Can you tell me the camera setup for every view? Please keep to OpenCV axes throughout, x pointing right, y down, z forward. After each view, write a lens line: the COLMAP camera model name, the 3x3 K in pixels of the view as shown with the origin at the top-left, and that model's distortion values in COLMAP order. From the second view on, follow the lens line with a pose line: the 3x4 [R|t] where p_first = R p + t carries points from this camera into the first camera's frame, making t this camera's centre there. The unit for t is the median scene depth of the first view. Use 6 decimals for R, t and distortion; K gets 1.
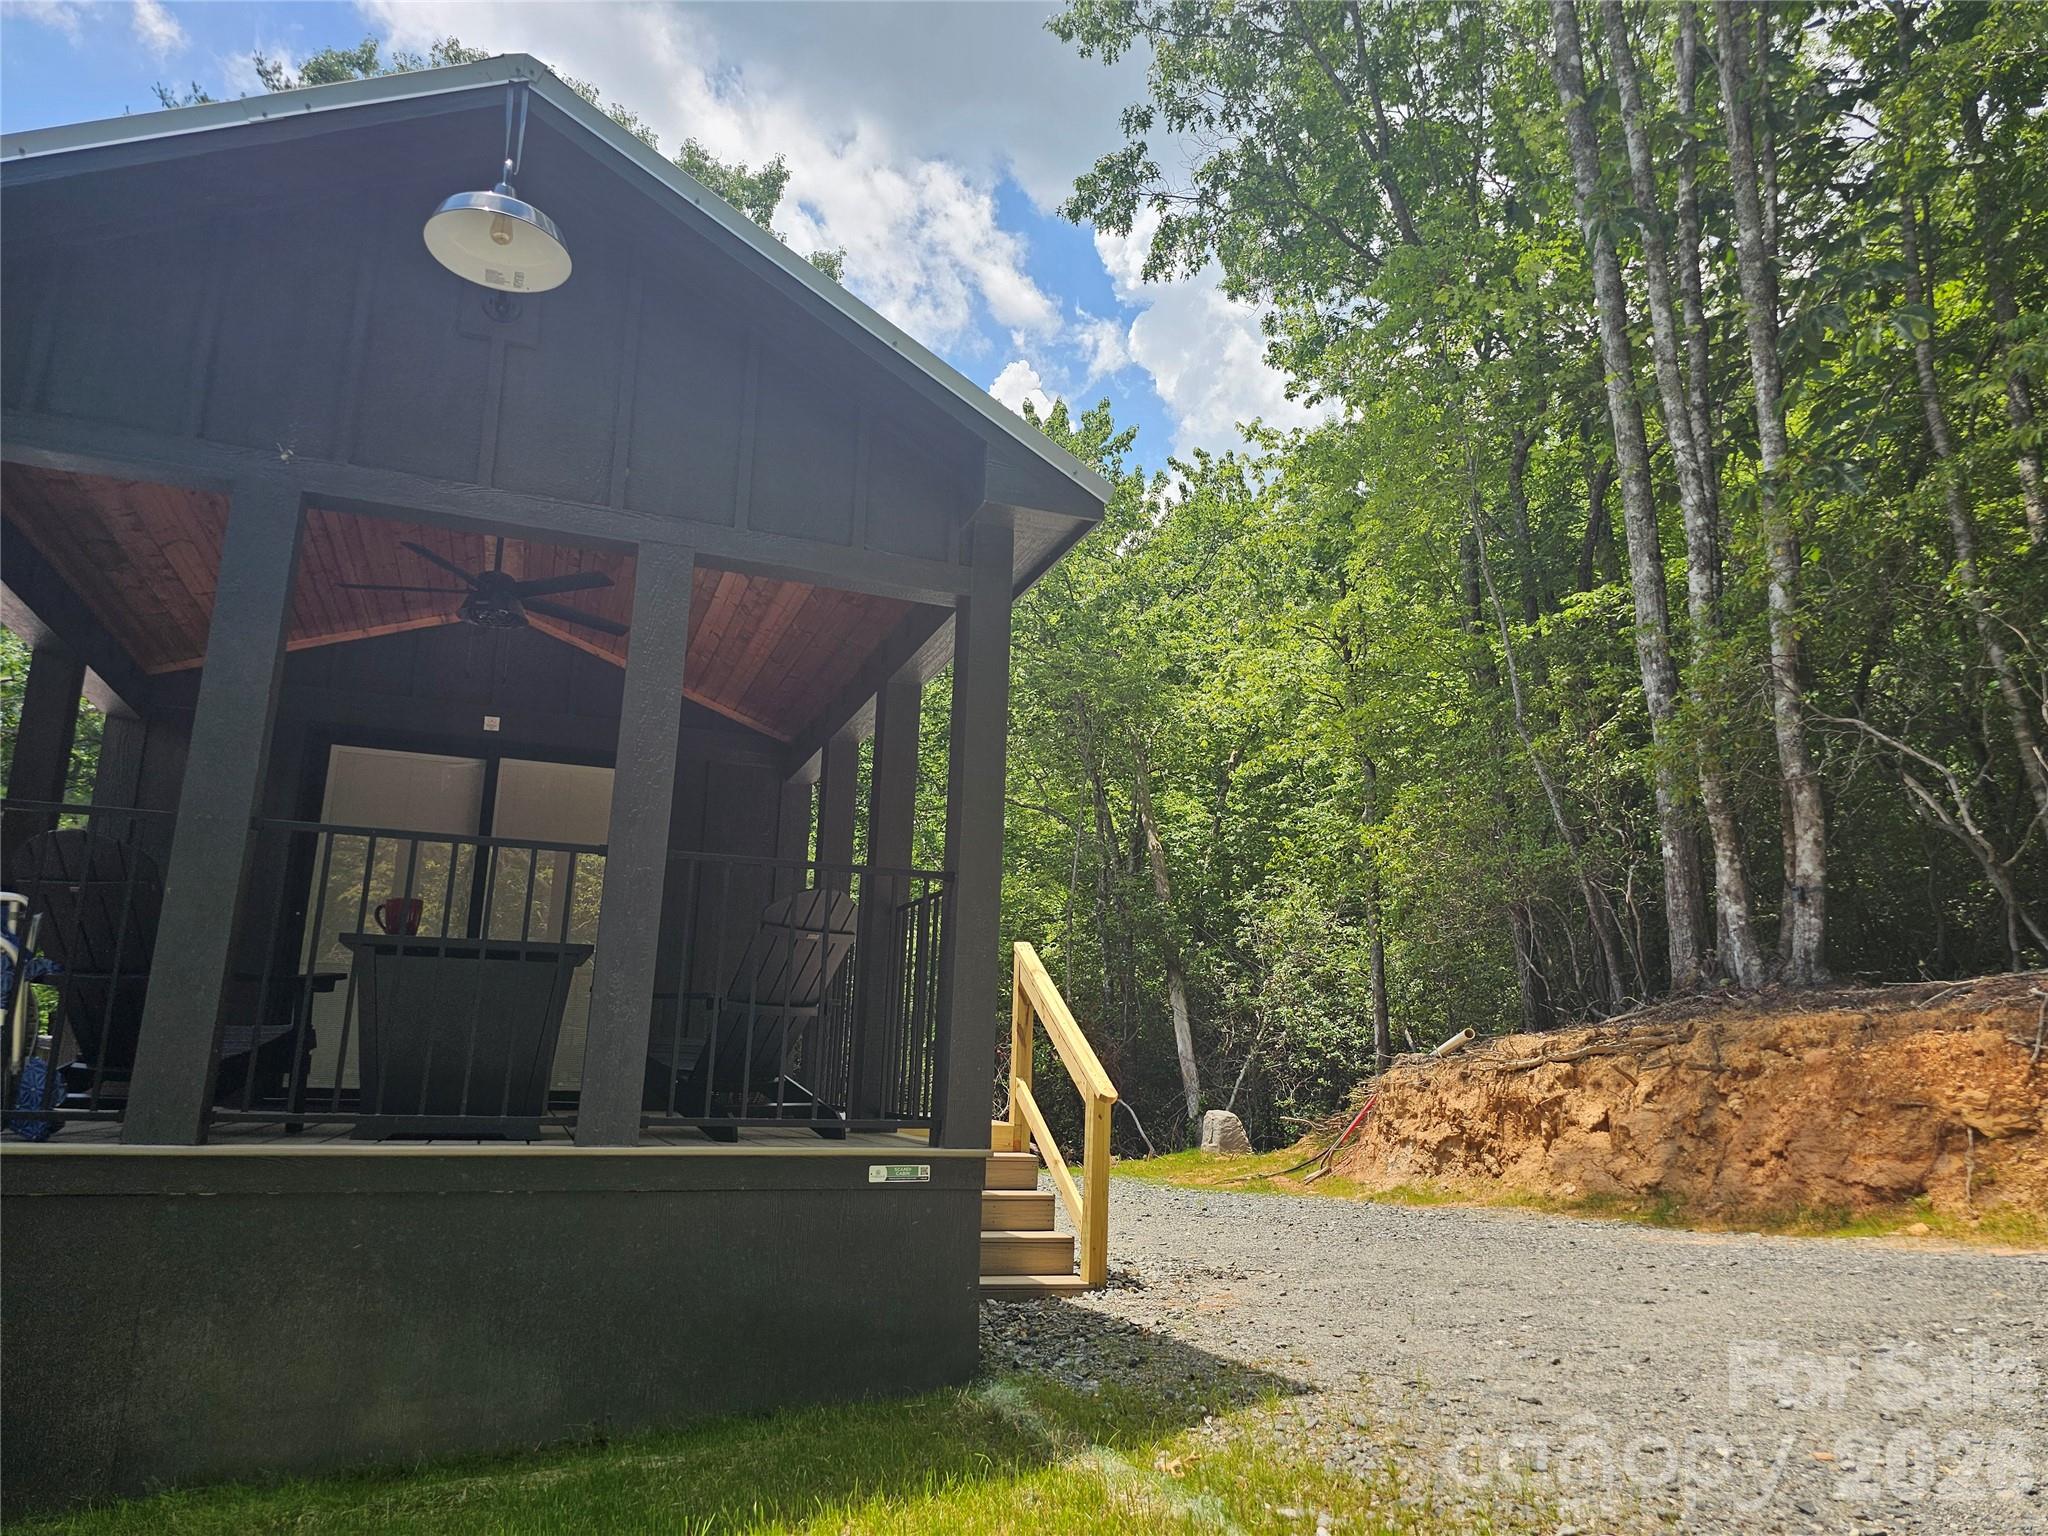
lens RADIAL K [[1407.3, 0, 1027.4], [0, 1407.3, 768.0], [0, 0, 1]] dist [0.044520, -0.047541]
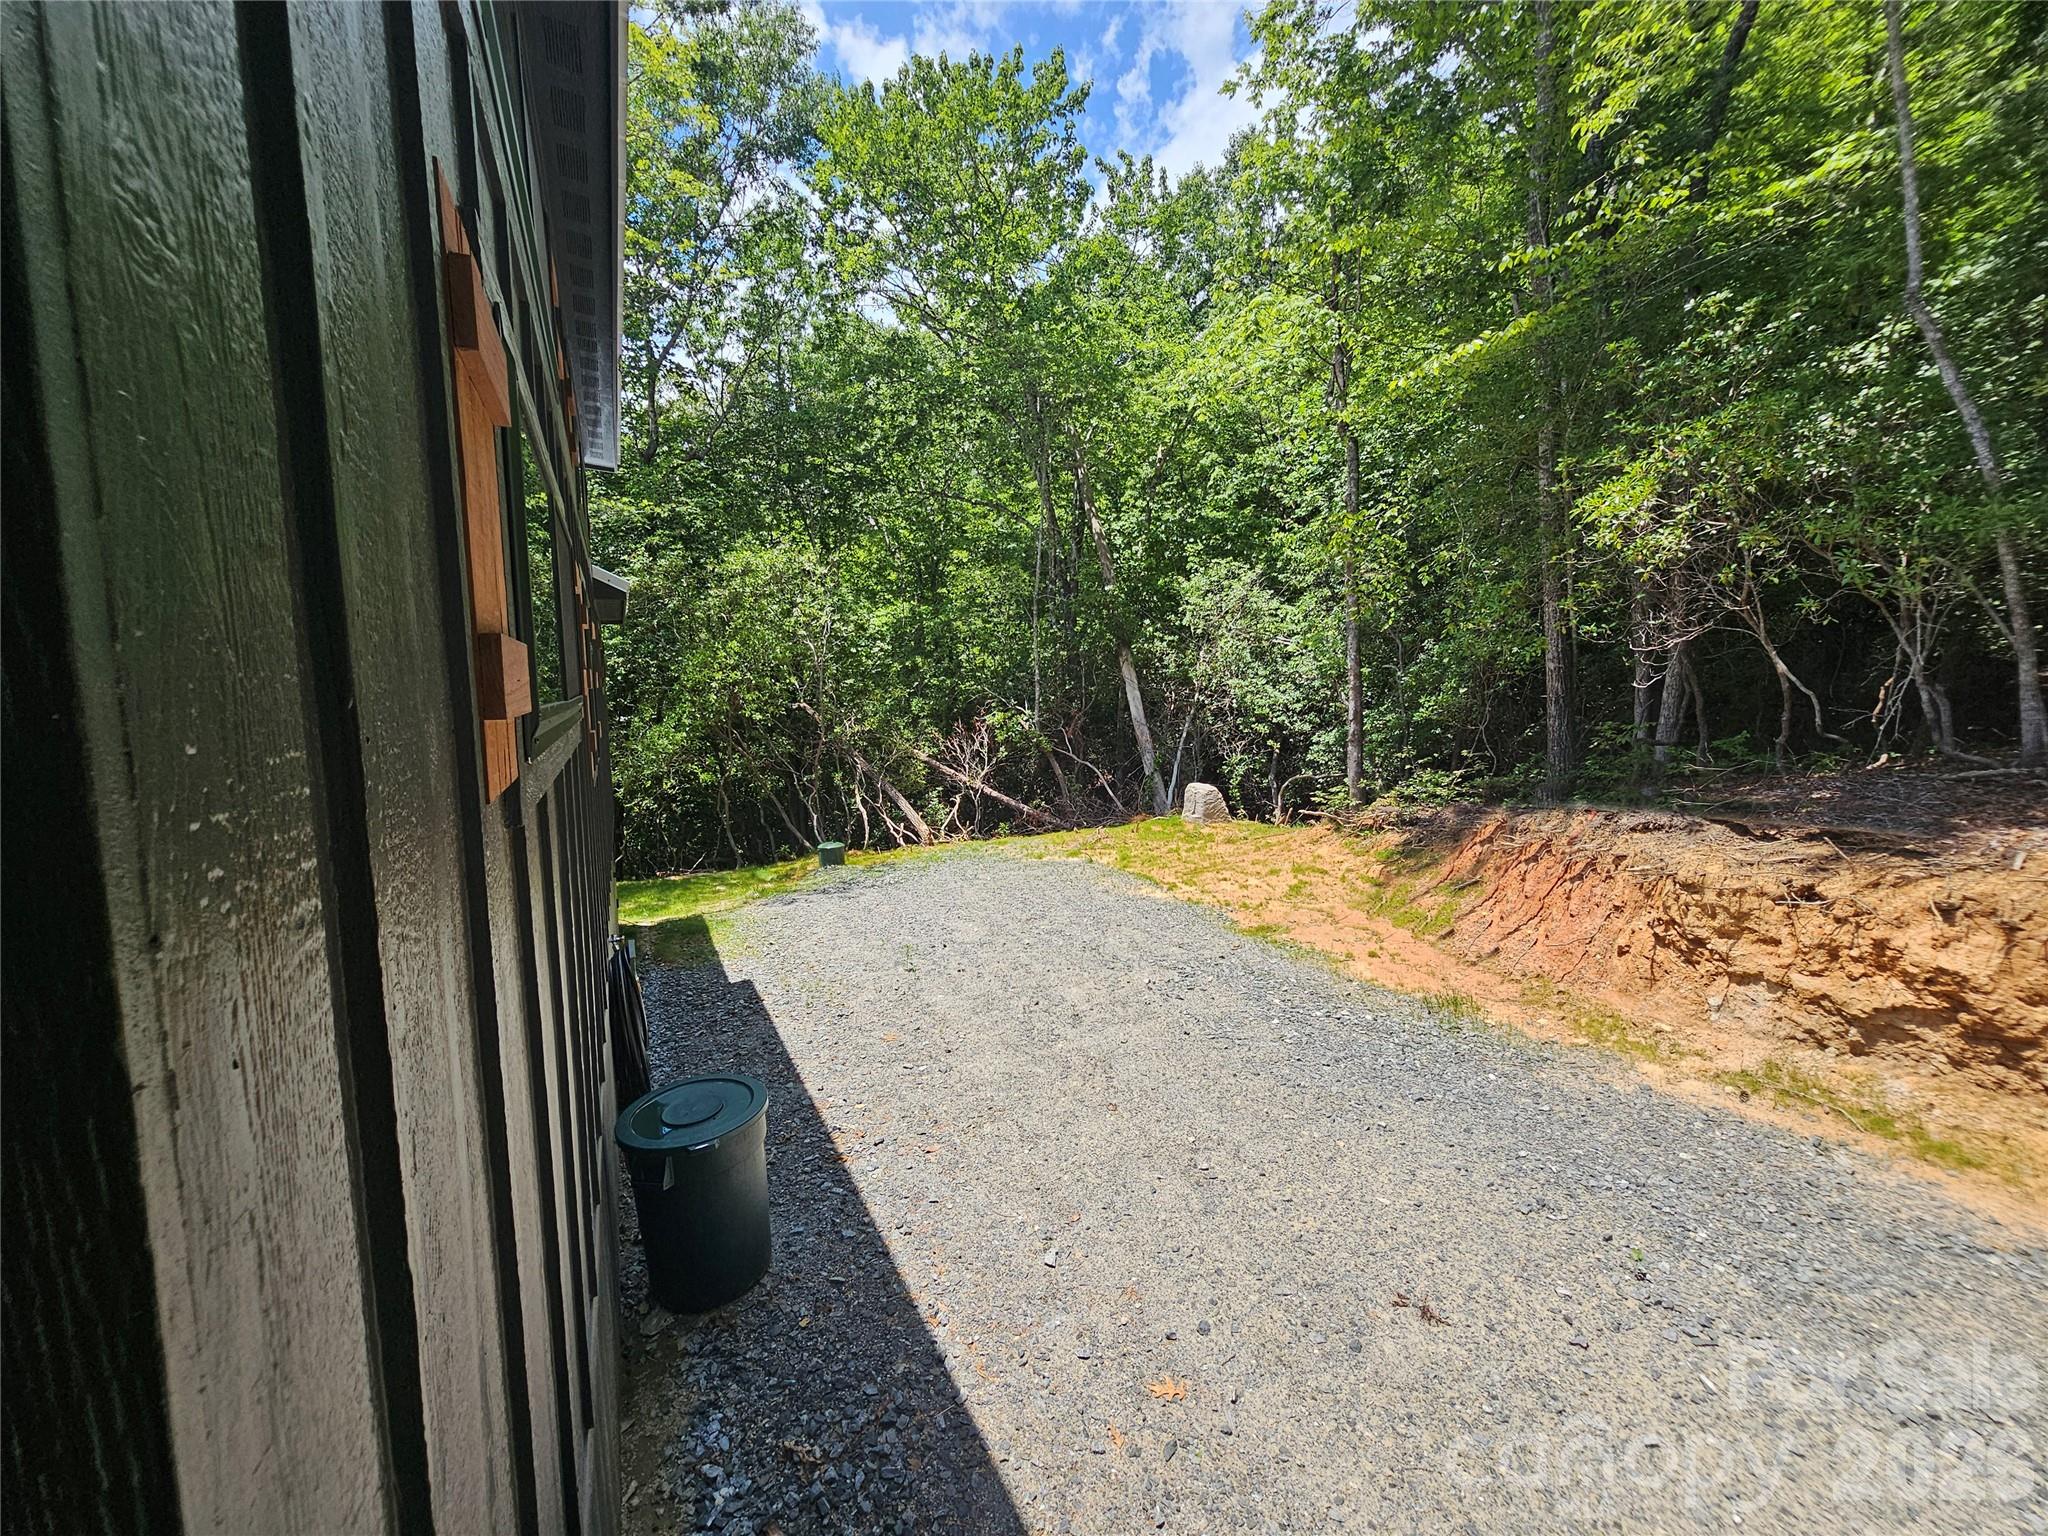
lens RADIAL K [[835.0, 0, 1019.3], [0, 835.0, 773.7], [0, 0, 1]] dist [-0.007534, 0.000536]
pose [[0.995121, -0.053674, 0.082781, -0.090902], [0.024280, 0.946493, 0.321810, 0.043055], [-0.095625, -0.318230, 0.943178, 0.684633]]
